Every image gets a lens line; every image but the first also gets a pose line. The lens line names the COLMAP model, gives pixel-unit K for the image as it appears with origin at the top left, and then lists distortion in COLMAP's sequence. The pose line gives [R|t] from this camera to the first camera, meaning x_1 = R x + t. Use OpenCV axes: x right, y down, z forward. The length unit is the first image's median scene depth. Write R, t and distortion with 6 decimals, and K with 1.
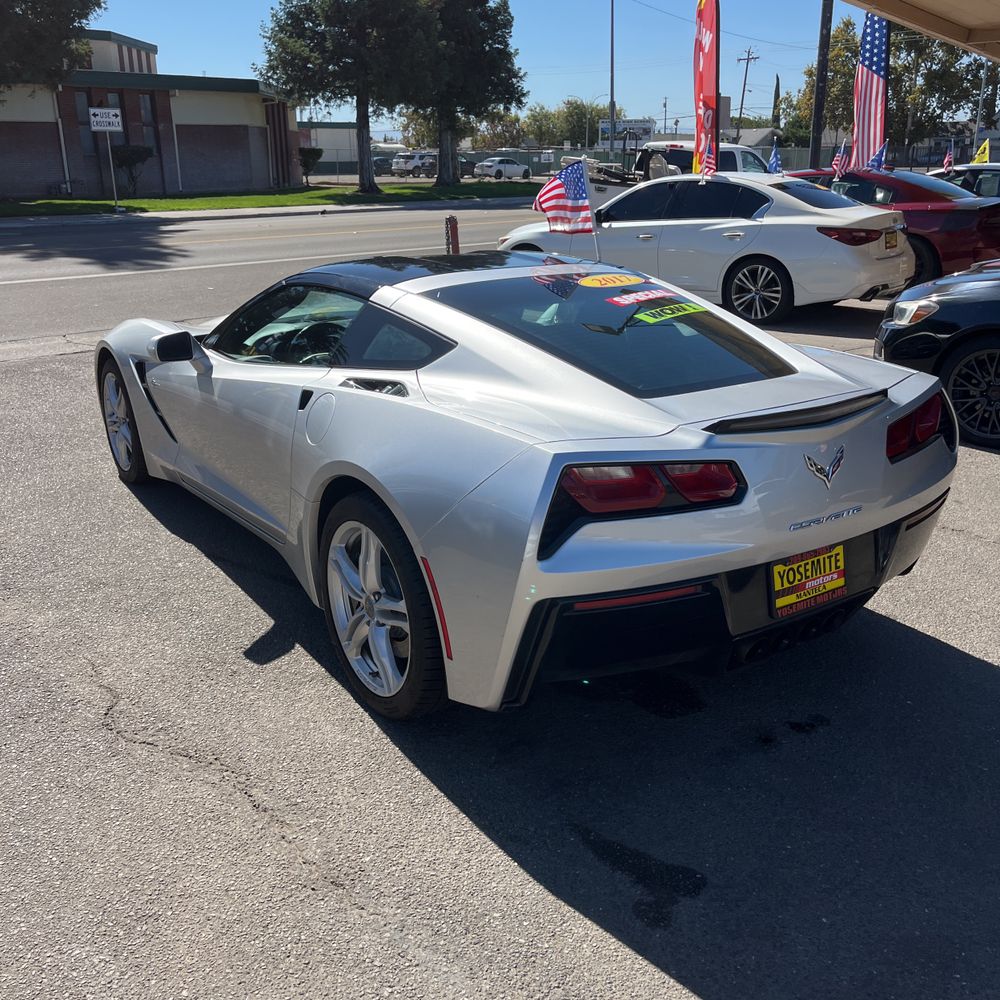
lens RADIAL K [[1012.0, 0, 500.0], [0, 1012.0, 500.0], [0, 0, 1]] dist [0.034870, -0.036801]
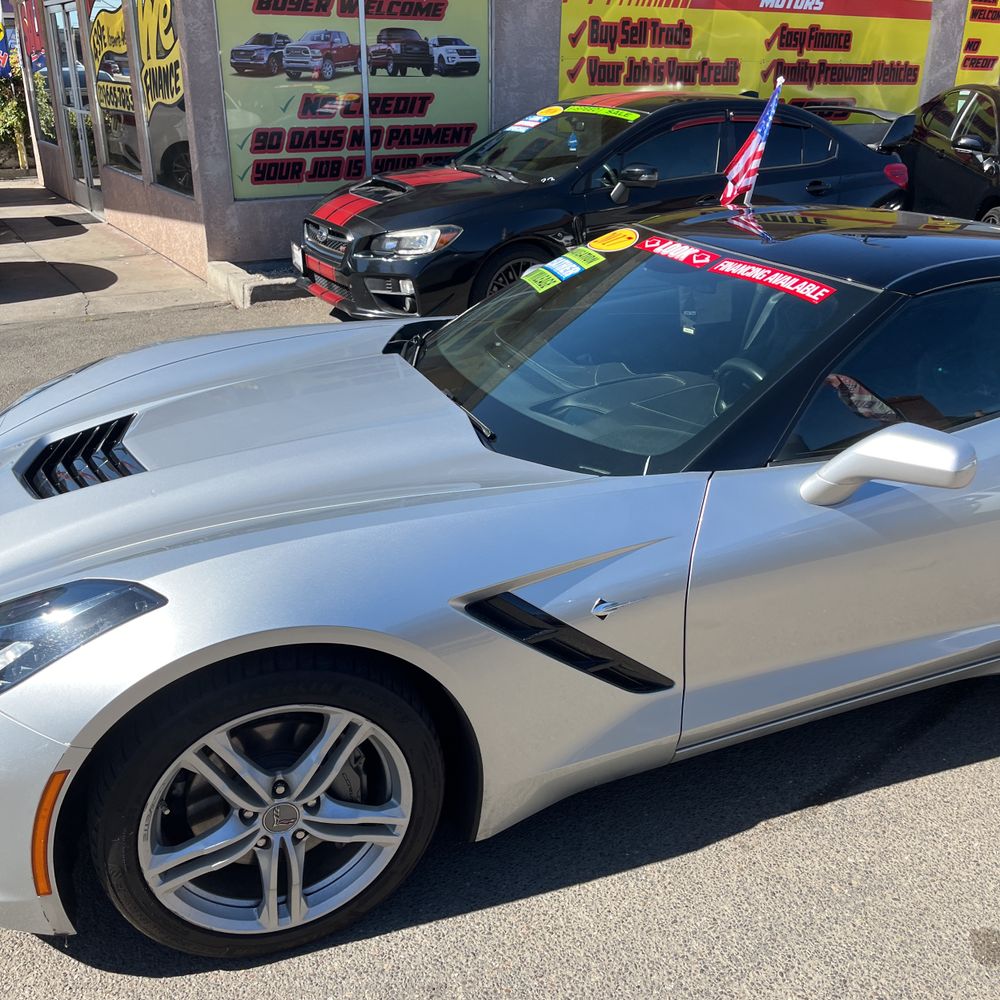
lens RADIAL K [[1008.2, 0, 504.2], [0, 1008.2, 496.3], [0, 0, 1]] dist [0.023142, -0.012604]
pose [[0.217678, -0.370210, 0.903084, -0.318916], [0.298836, 0.906115, 0.299421, -0.133164], [-0.929146, 0.204697, 0.307874, 0.395617]]
